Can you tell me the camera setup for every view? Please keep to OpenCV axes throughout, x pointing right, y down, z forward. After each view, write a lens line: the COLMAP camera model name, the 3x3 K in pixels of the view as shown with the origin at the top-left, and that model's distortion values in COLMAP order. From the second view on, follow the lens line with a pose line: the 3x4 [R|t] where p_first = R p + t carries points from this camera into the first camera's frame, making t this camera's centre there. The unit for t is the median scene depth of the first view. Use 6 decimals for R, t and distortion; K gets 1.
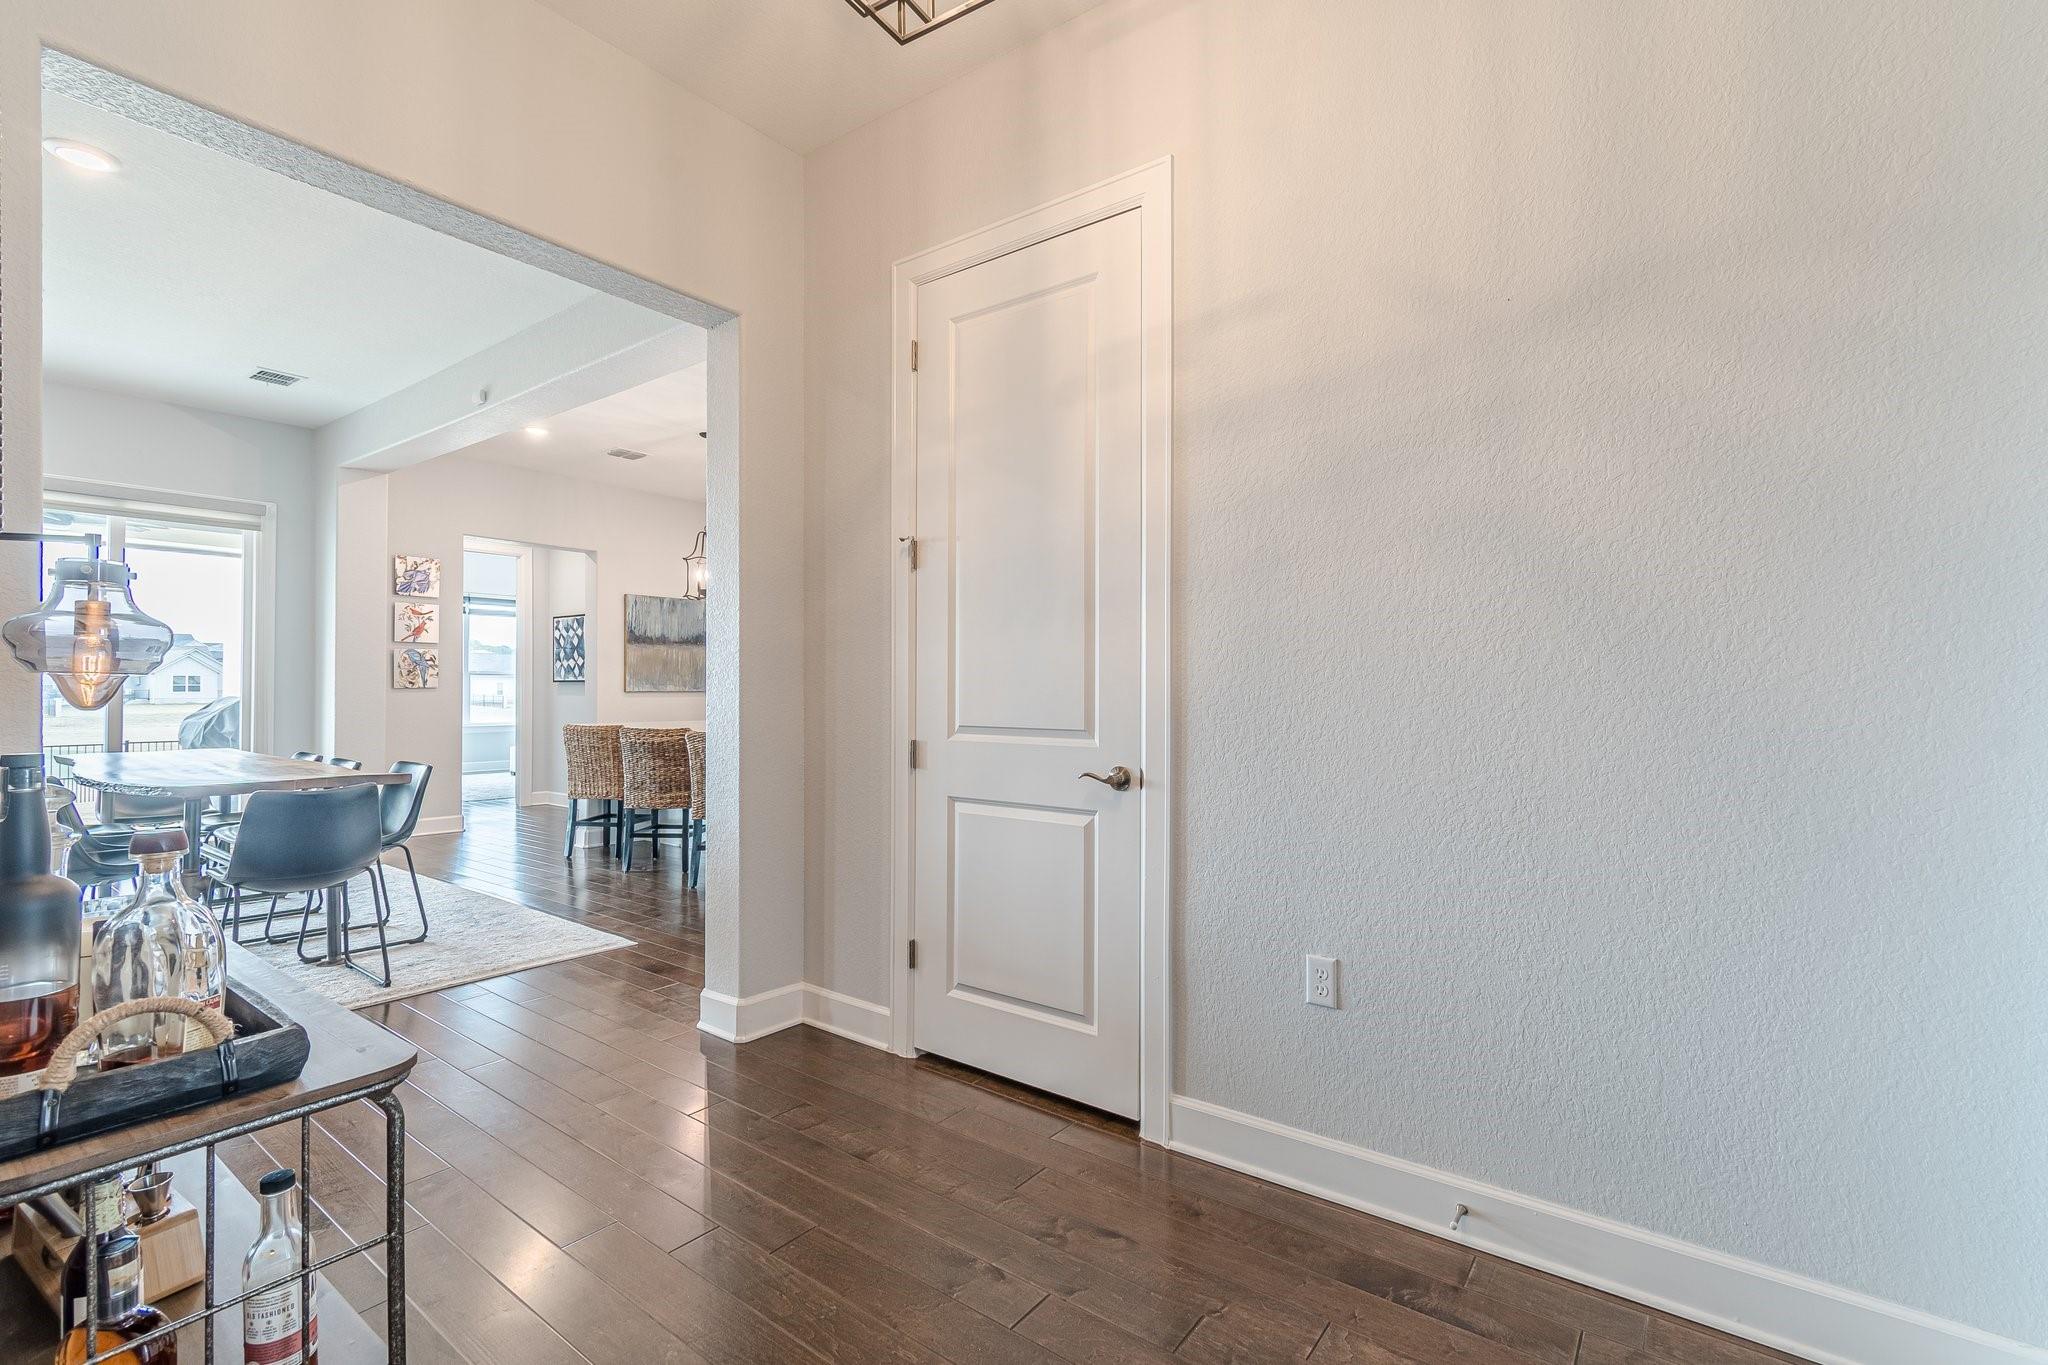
lens RADIAL K [[915.1, 0, 1030.8], [0, 915.1, 680.8], [0, 0, 1]] dist [0.000287, -0.000058]
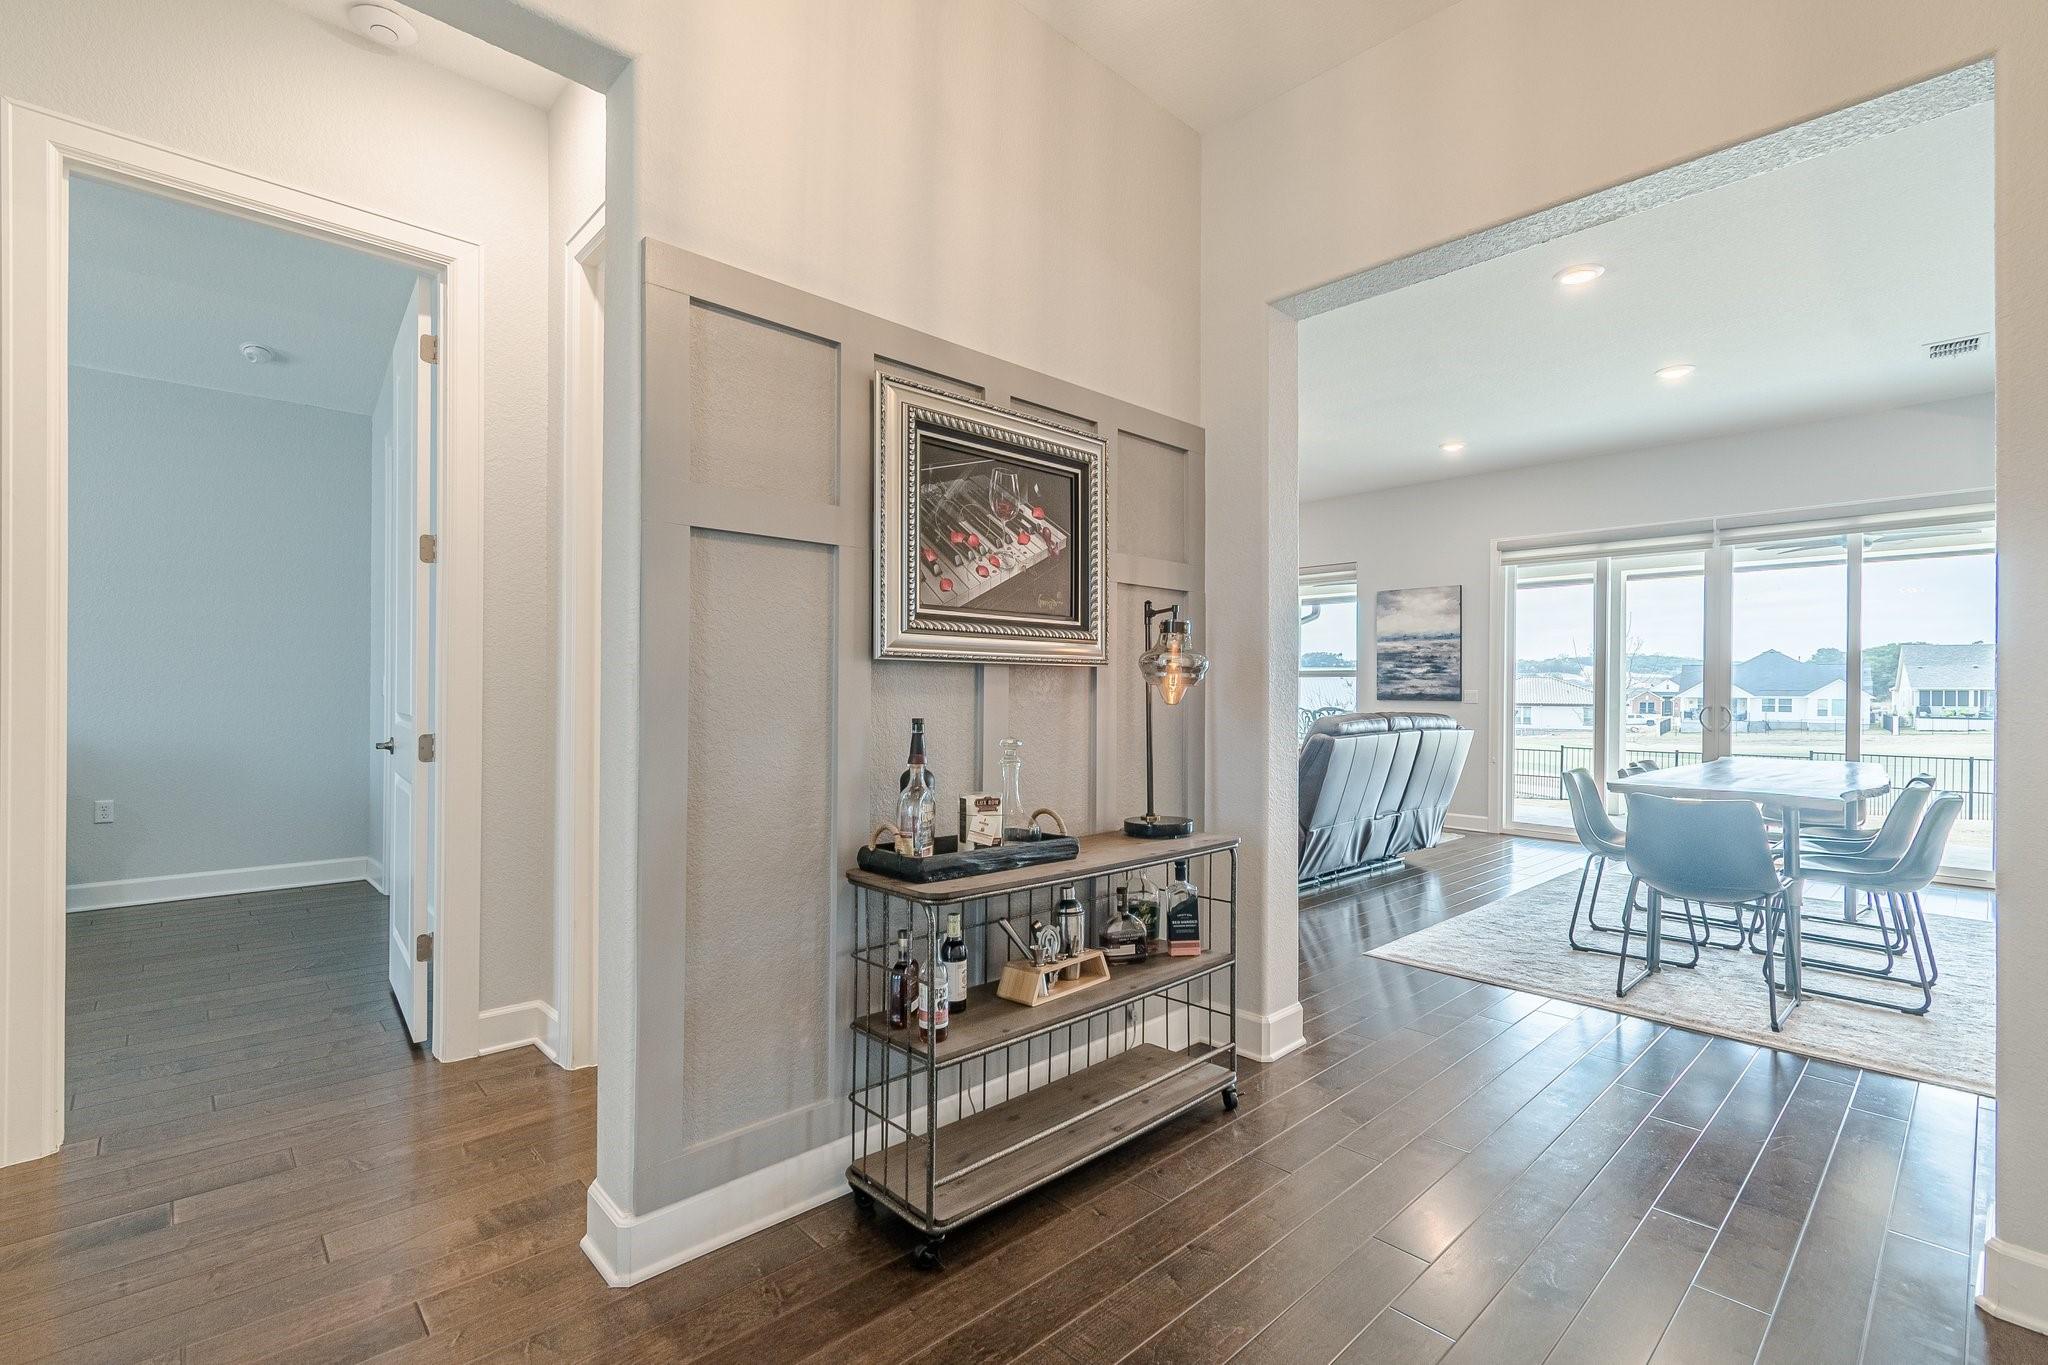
lens RADIAL K [[913.5, 0, 1022.3], [0, 913.5, 695.2], [0, 0, 1]] dist [0.000138, -0.000669]
pose [[-0.177645, -0.001829, -0.984093, 0.149475], [0.001376, 0.999997, -0.002107, 0.002660], [0.984094, -0.001729, -0.177642, 0.208779]]
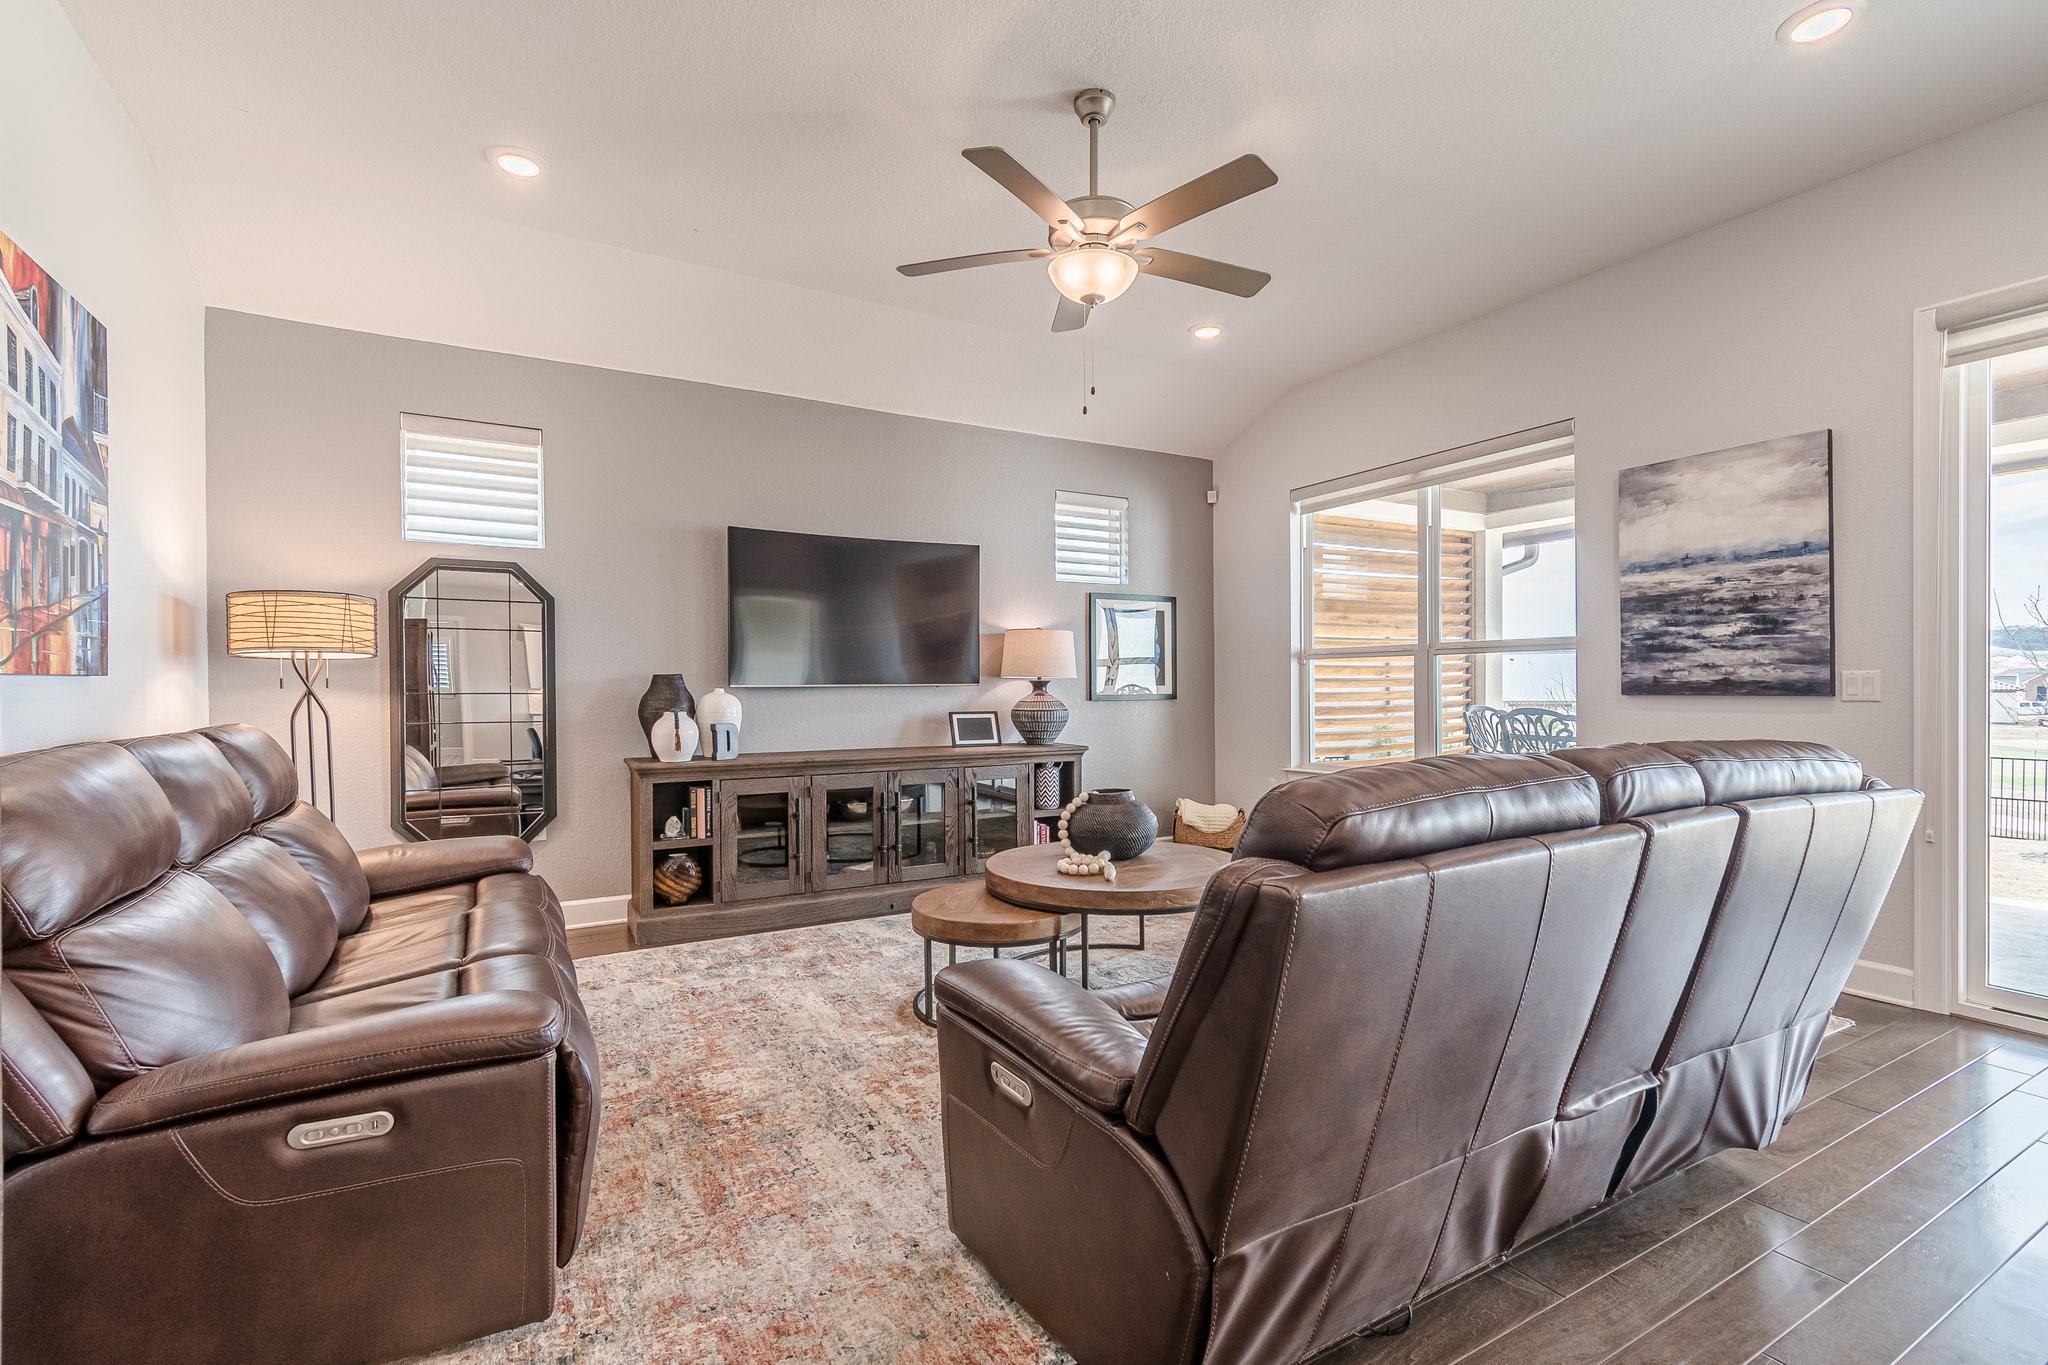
lens RADIAL K [[917.7, 0, 1025.0], [0, 917.7, 693.0], [0, 0, 1]] dist [0.000224, -0.000263]
pose [[-0.402397, 0.005066, -0.915451, -0.409805], [0.013138, 0.999914, -0.000241, 0.000969], [0.915371, -0.012124, -0.402429, 0.337588]]
